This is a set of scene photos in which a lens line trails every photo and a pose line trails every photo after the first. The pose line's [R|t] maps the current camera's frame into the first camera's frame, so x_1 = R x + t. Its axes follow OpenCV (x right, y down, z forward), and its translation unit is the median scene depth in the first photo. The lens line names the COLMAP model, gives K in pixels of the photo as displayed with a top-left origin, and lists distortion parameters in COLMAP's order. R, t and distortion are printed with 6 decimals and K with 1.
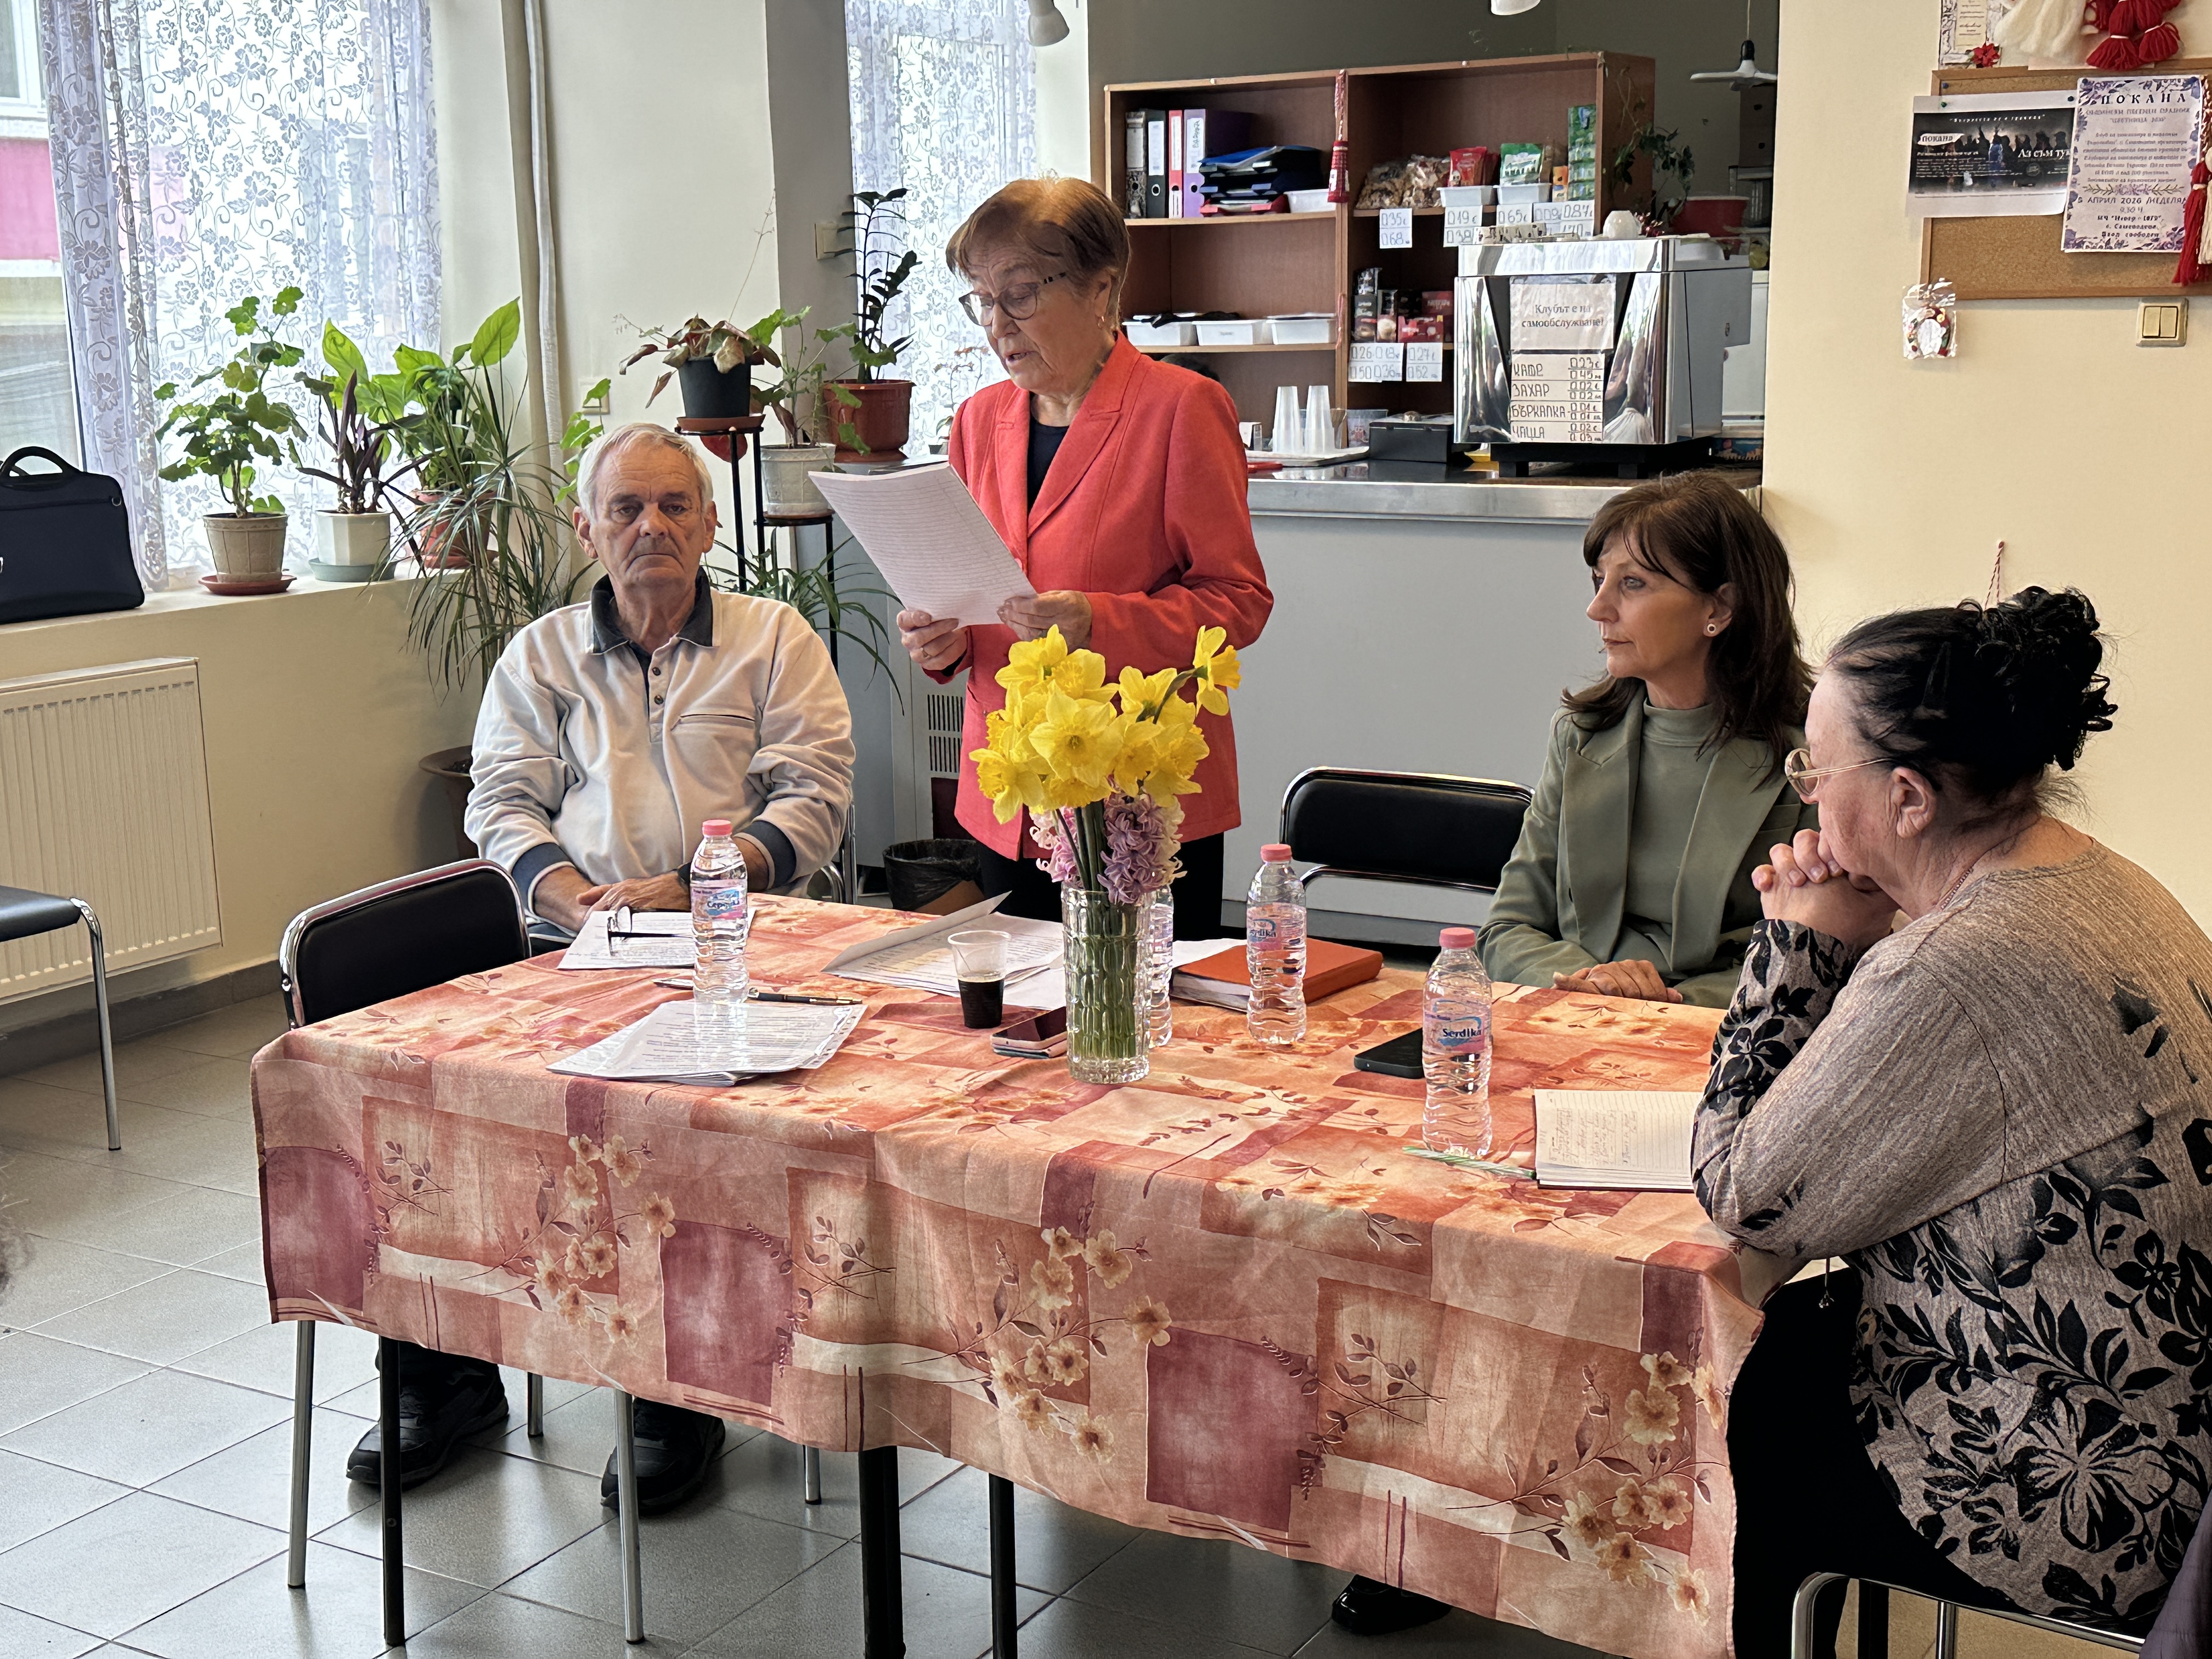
lens RADIAL K [[2880.3, 0, 1110.6], [0, 2880.3, 899.7], [0, 0, 1]] dist [0.131617, 0.000000]
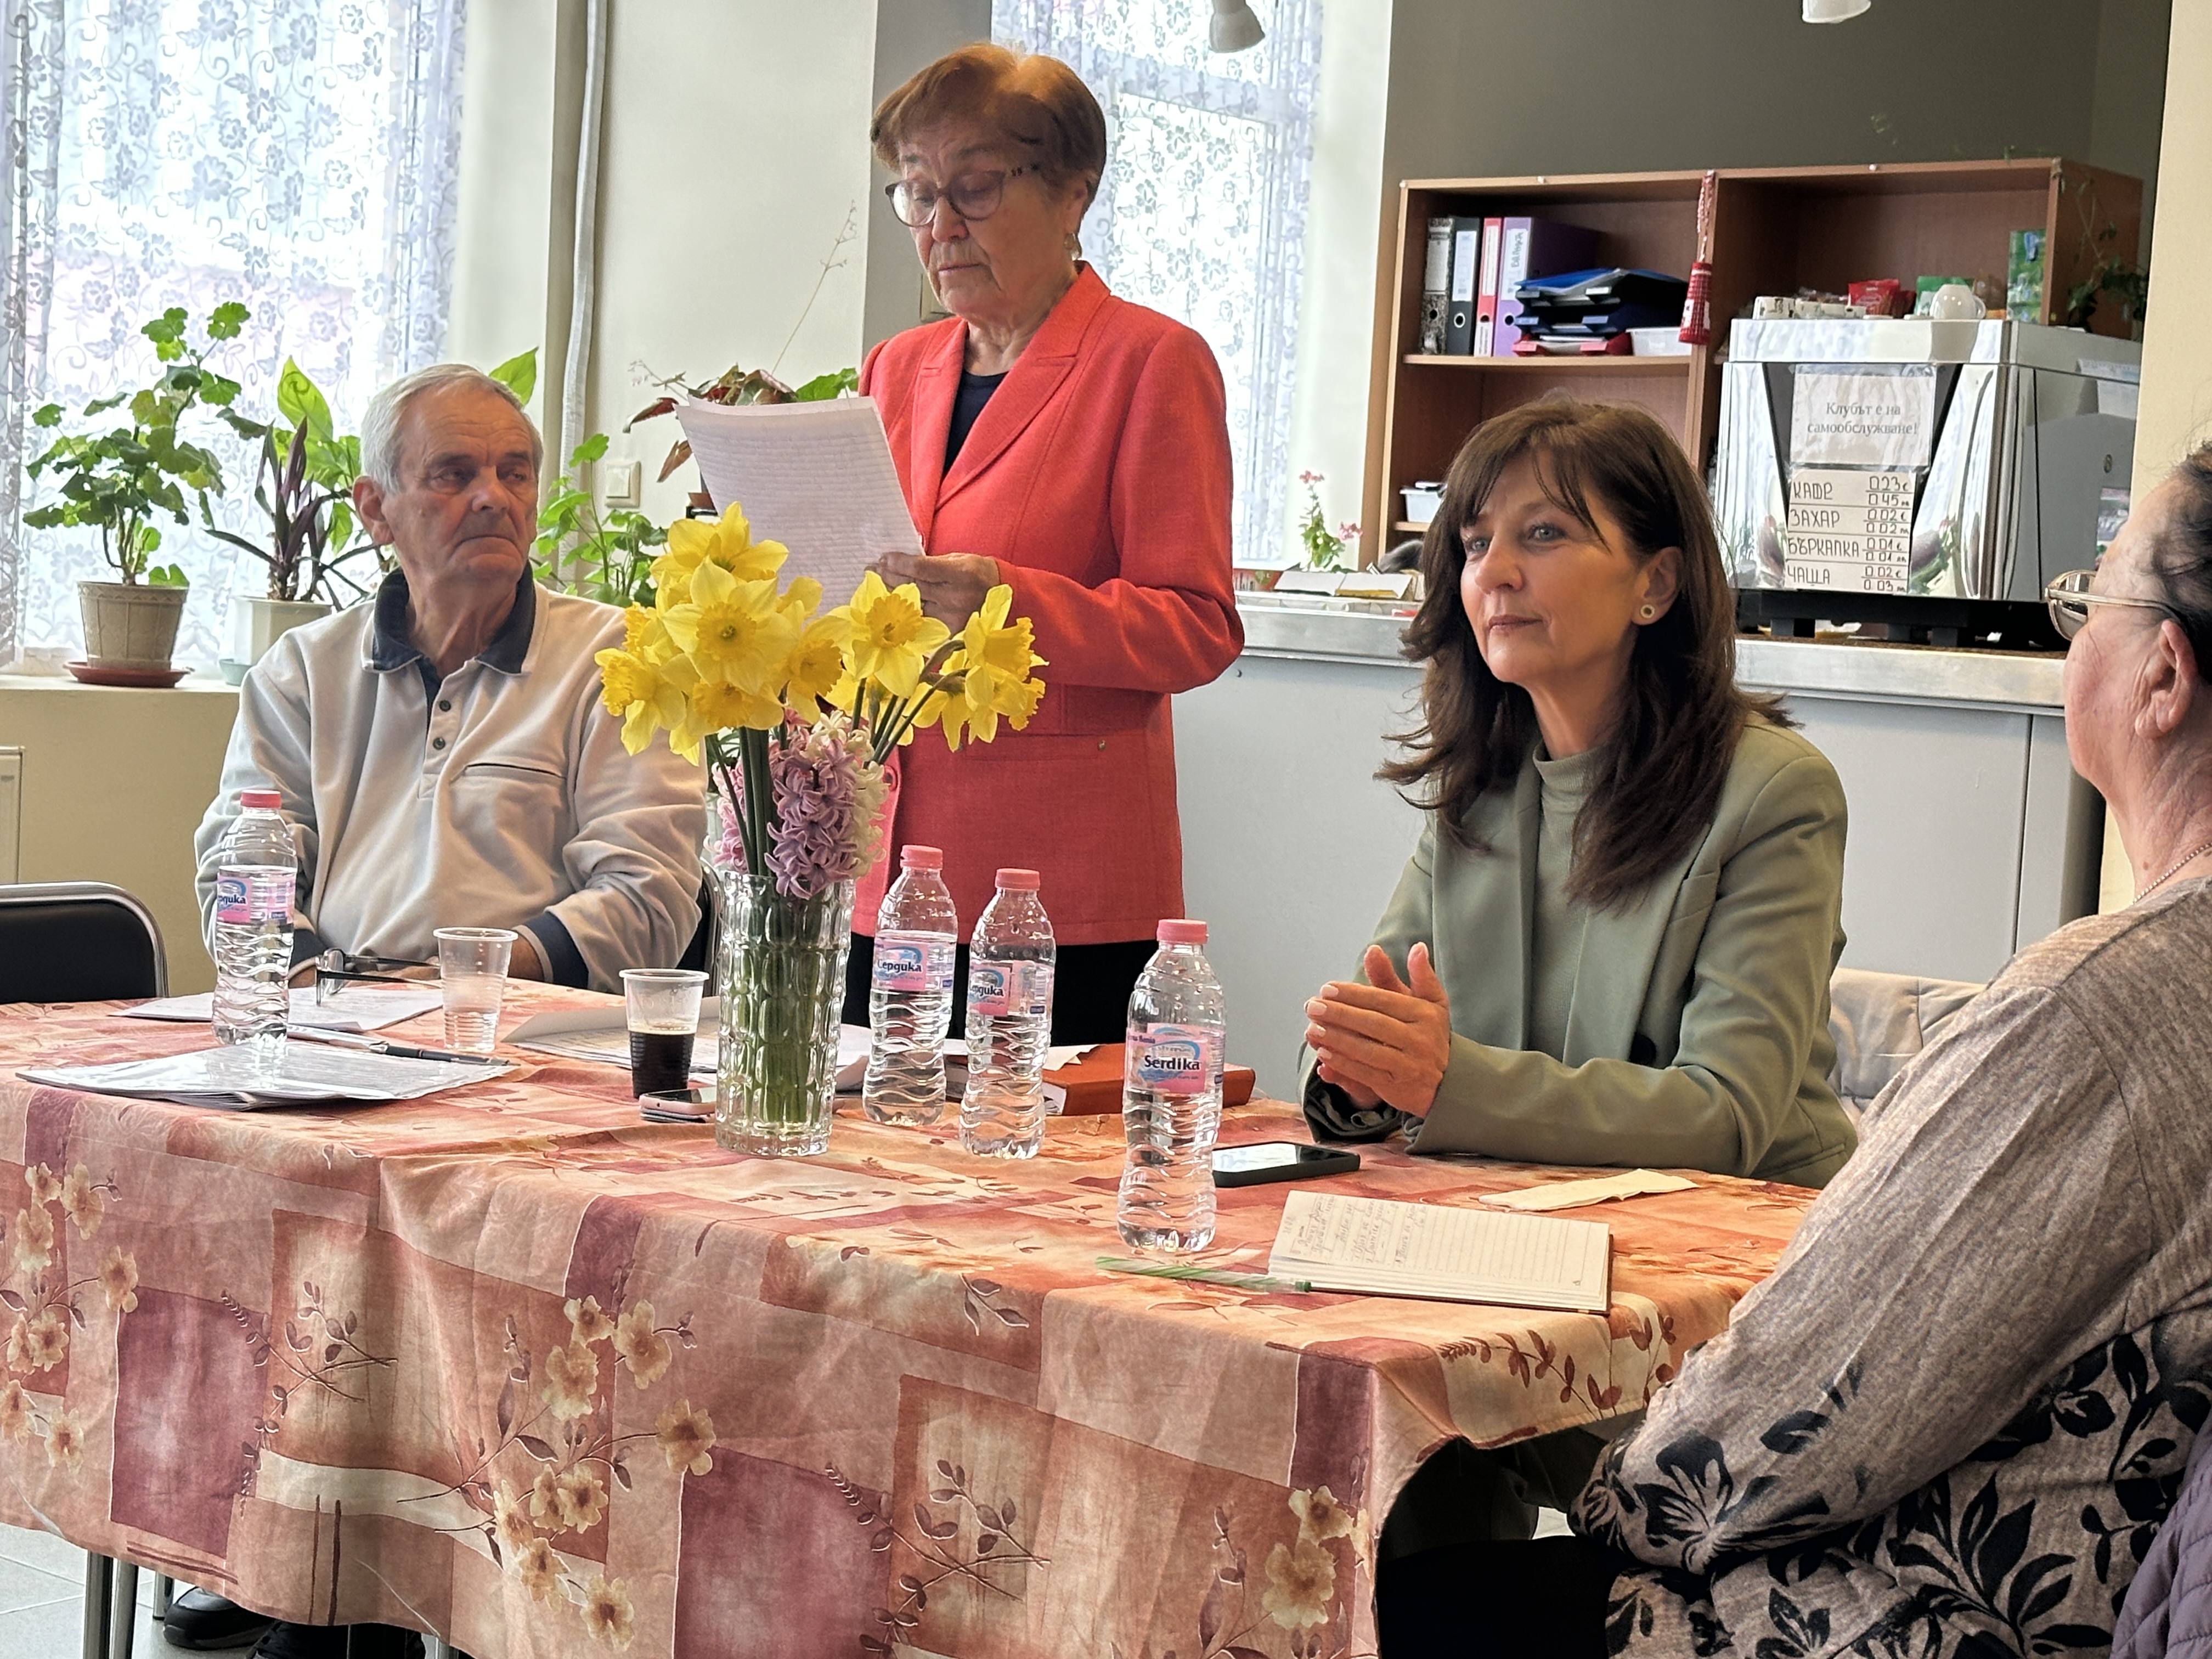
lens RADIAL K [[3891.8, 0, 1128.8], [0, 3891.8, 926.3], [0, 0, 1]] dist [0.139998, 0.000000]
pose [[0.988040, 0.085109, -0.128583, 0.123051], [-0.101113, 0.987173, -0.123552, 0.069920], [0.116418, 0.135076, 0.983972, 0.037379]]
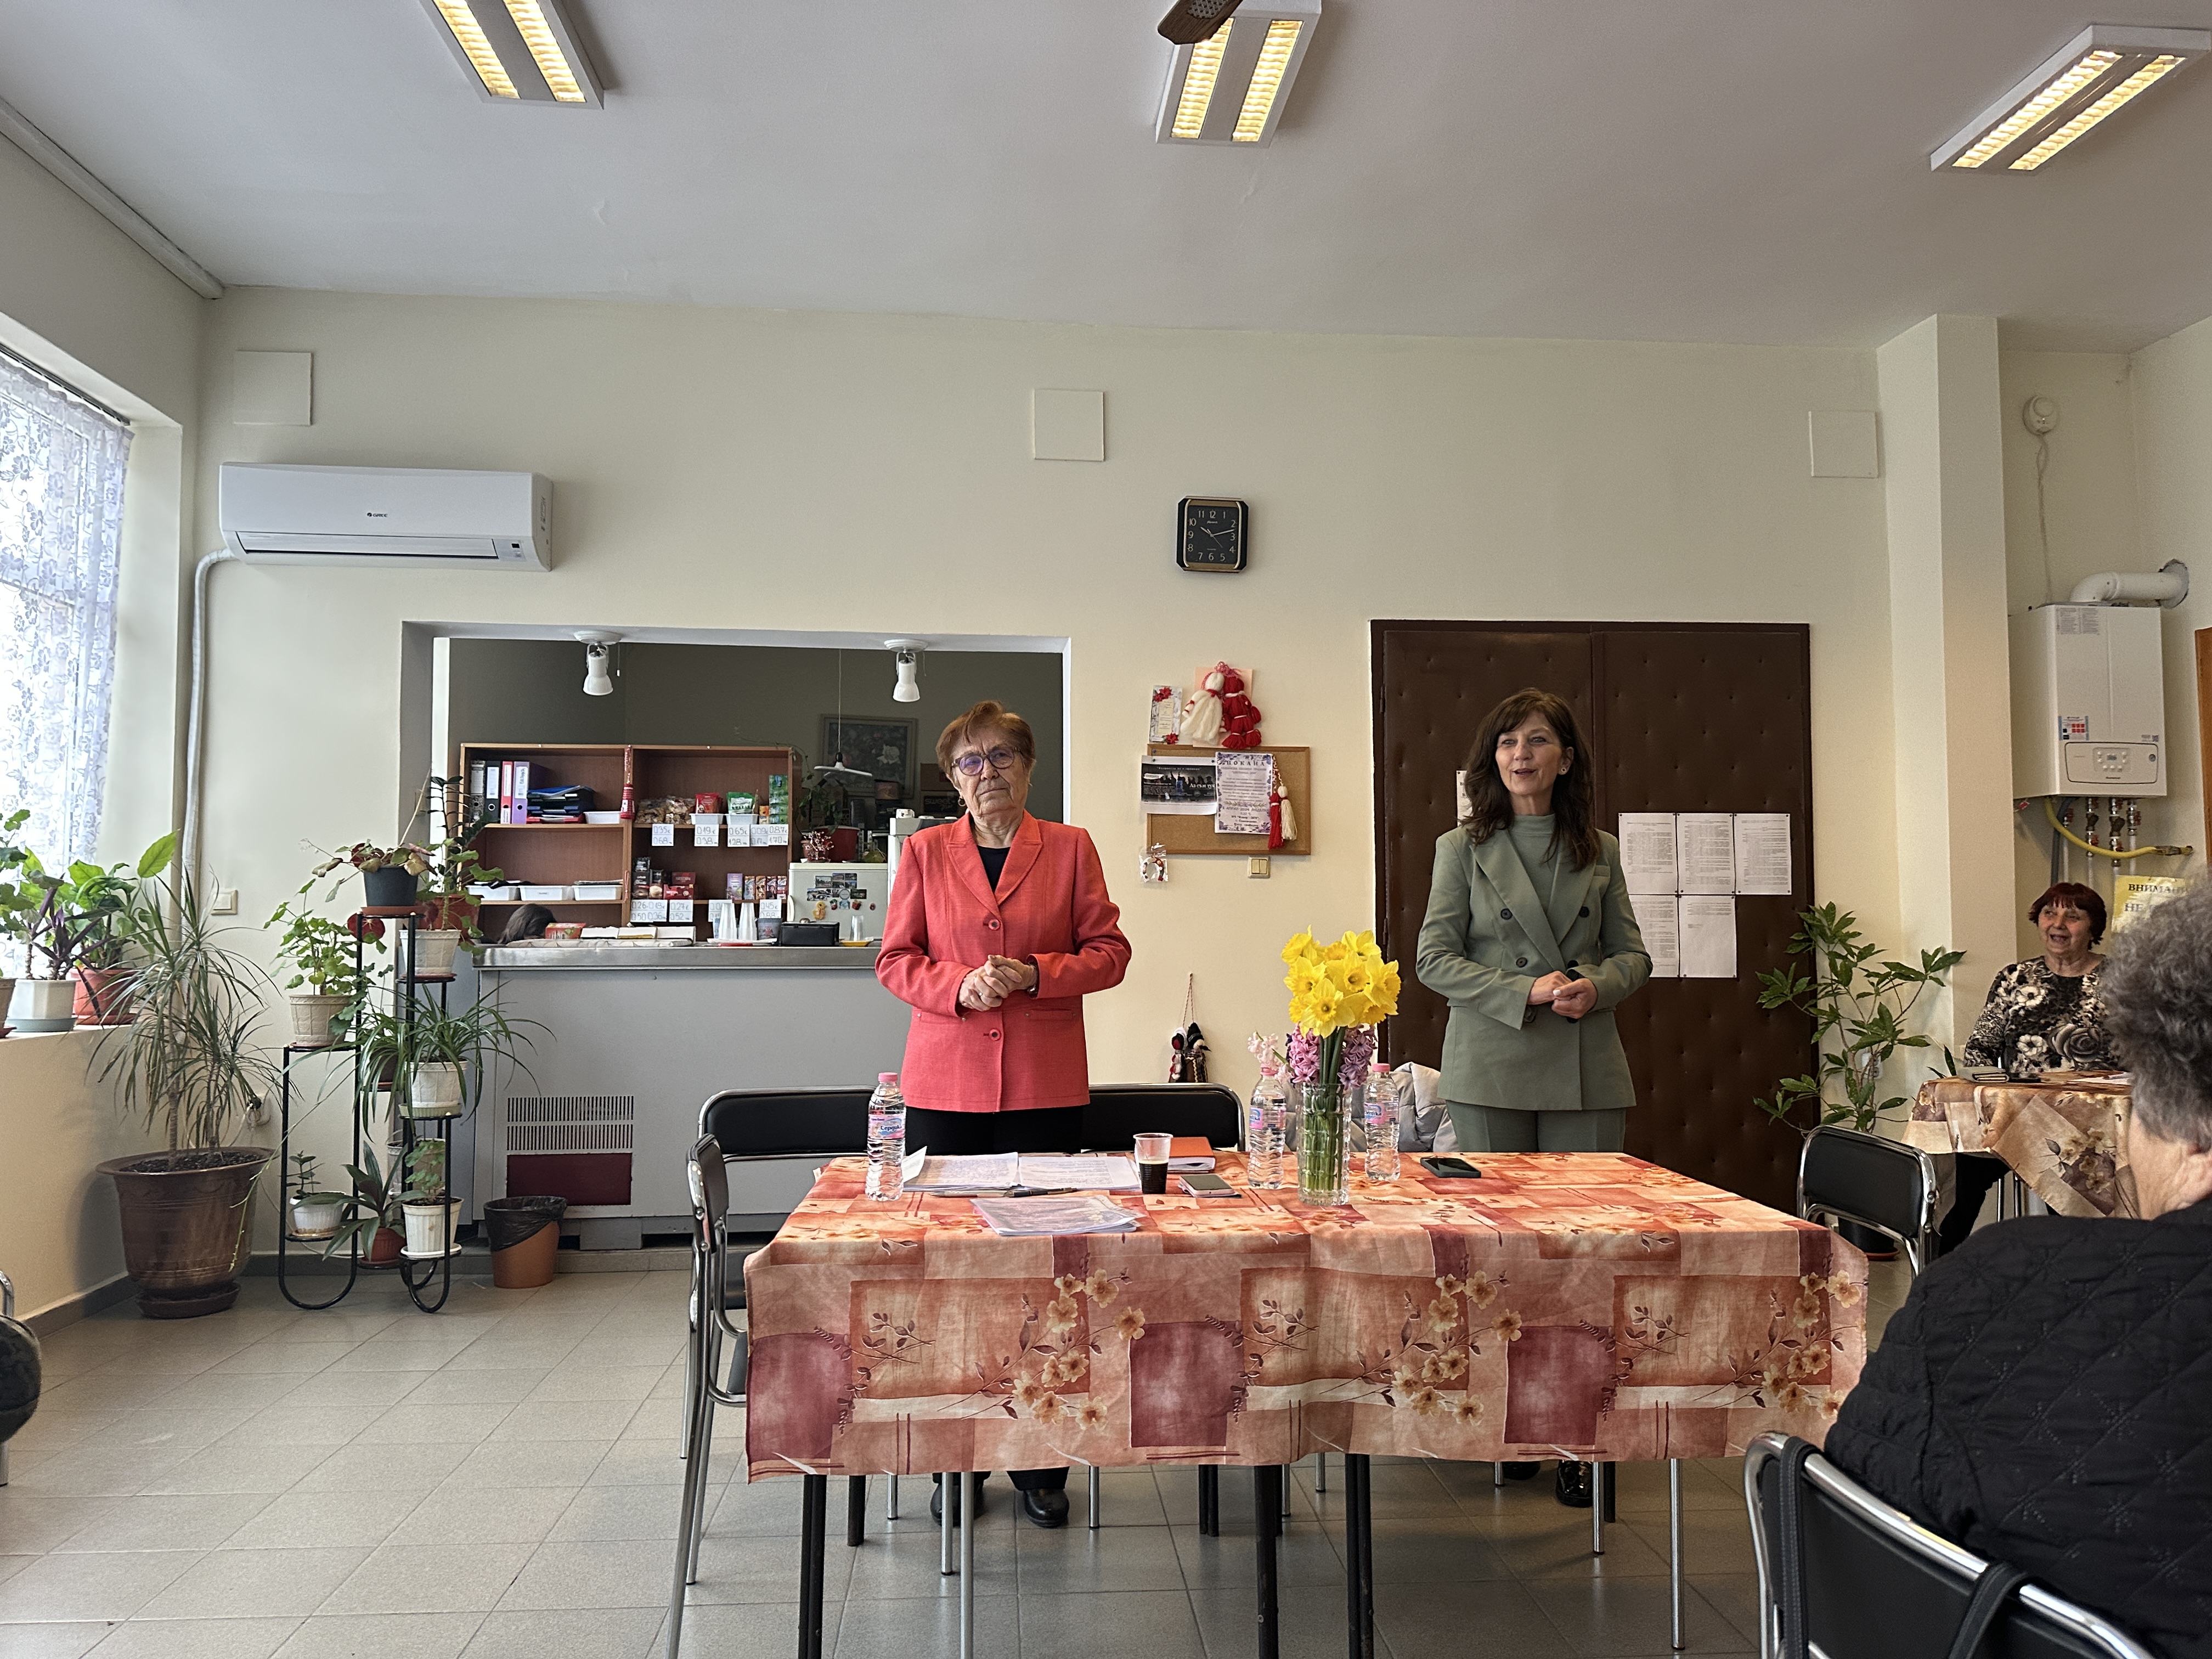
lens RADIAL K [[1573.5, 0, 1118.3], [0, 1573.5, 842.9], [0, 0, 1]] dist [0.069507, -0.056487]
pose [[0.802339, 0.050211, 0.594753, -0.384137], [0.113177, 0.965579, -0.234197, 0.036494], [-0.586040, 0.255217, 0.769039, 0.197144]]
